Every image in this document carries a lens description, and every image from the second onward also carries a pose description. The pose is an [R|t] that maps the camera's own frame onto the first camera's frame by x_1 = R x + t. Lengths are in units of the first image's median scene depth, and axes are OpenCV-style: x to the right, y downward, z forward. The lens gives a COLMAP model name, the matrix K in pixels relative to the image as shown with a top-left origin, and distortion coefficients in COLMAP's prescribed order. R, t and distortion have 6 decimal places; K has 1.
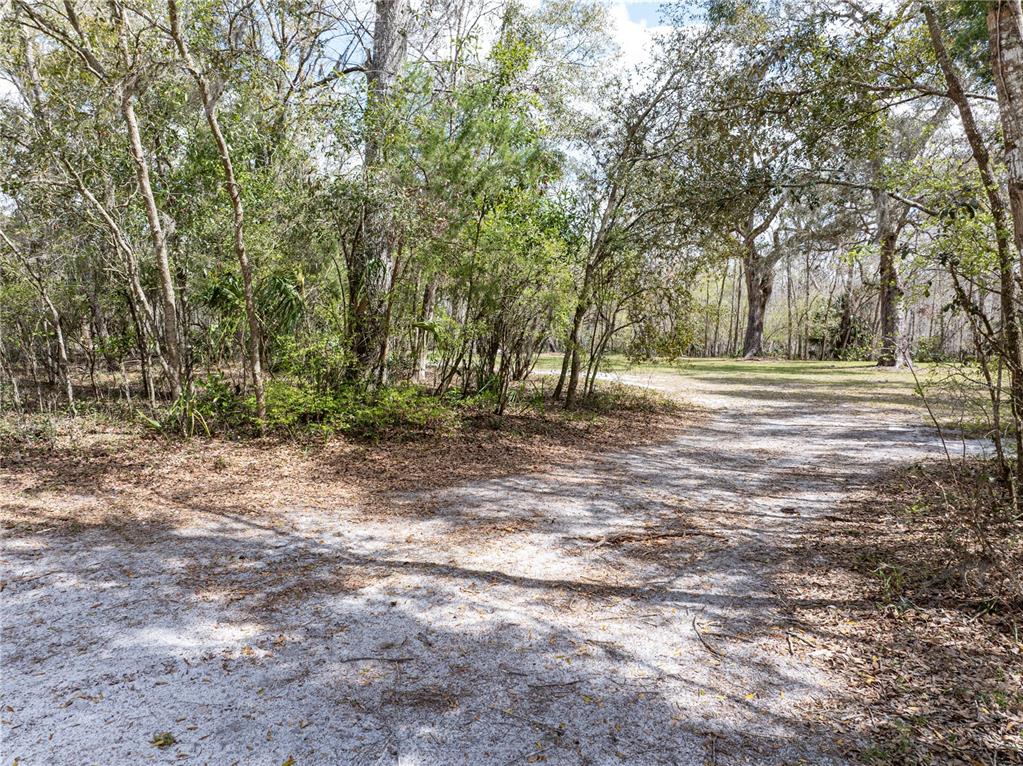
lens RADIAL K [[731.1, 0, 511.5], [0, 731.1, 383.0], [0, 0, 1]] dist [-0.061712, 0.047814]
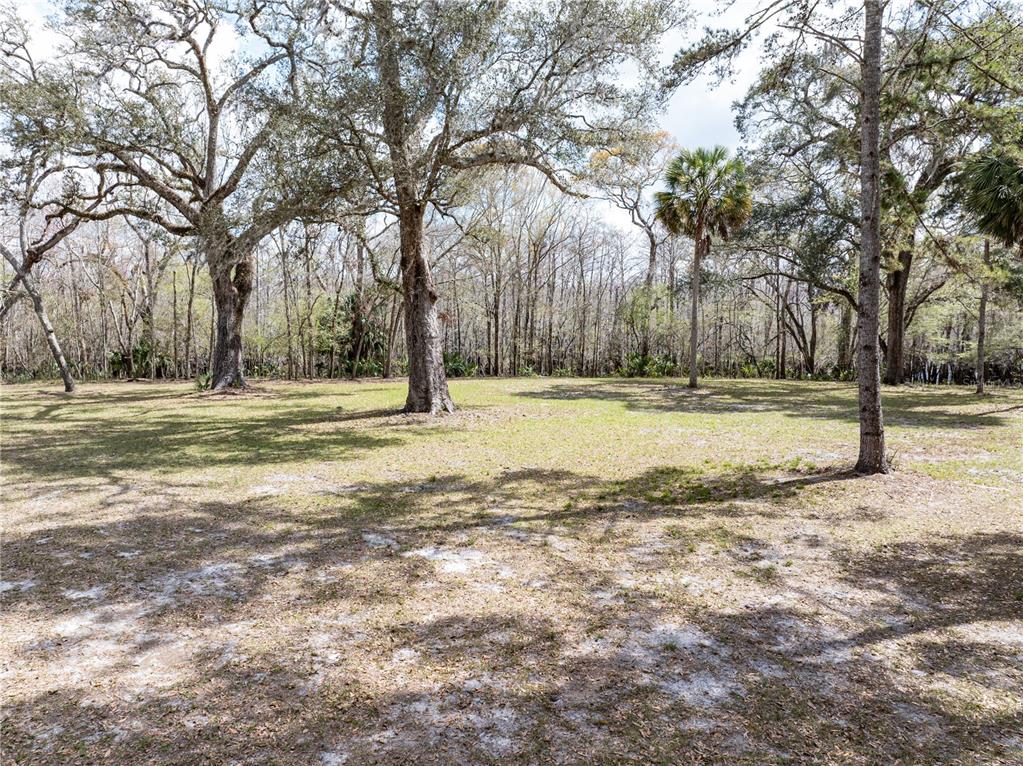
lens RADIAL K [[731.1, 0, 511.5], [0, 731.1, 383.0], [0, 0, 1]] dist [-0.061712, 0.047814]
pose [[0.805076, -0.054617, 0.590652, 0.131386], [0.051911, 0.998419, 0.021567, -0.035962], [-0.590896, 0.013298, 0.806638, 0.272756]]
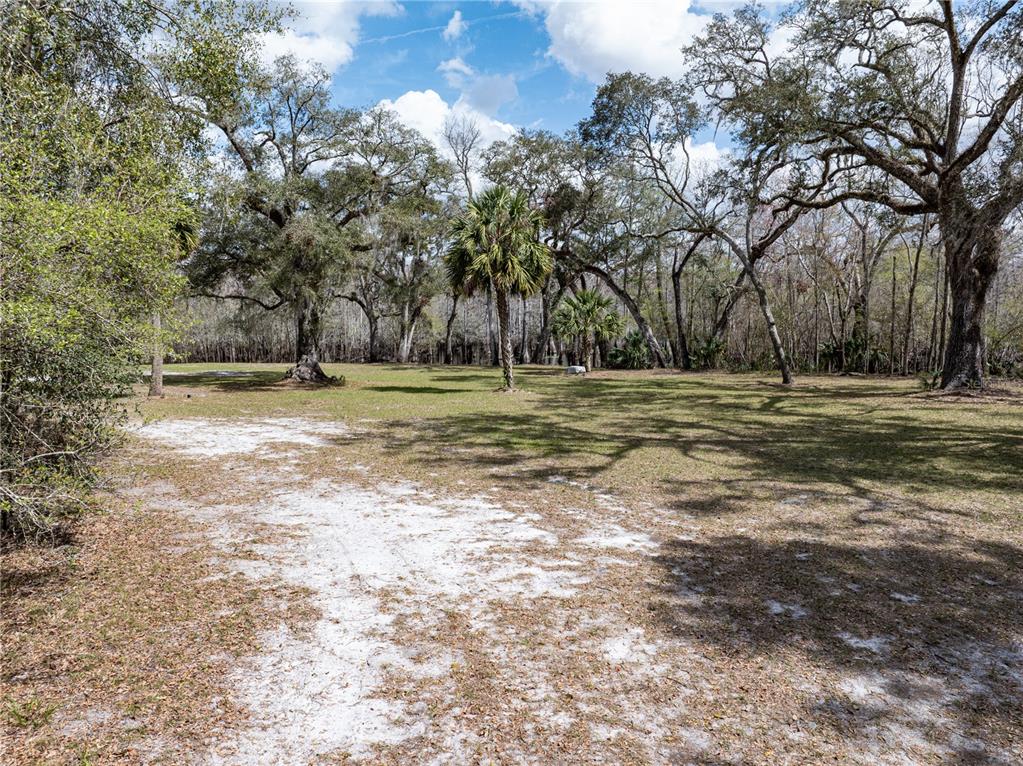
lens RADIAL K [[731.1, 0, 511.5], [0, 731.1, 383.0], [0, 0, 1]] dist [-0.061712, 0.047814]
pose [[0.969929, -0.010583, -0.243158, 0.113455], [0.011523, 0.999931, 0.002442, -0.039489], [0.243116, -0.005170, 0.969984, 0.326664]]
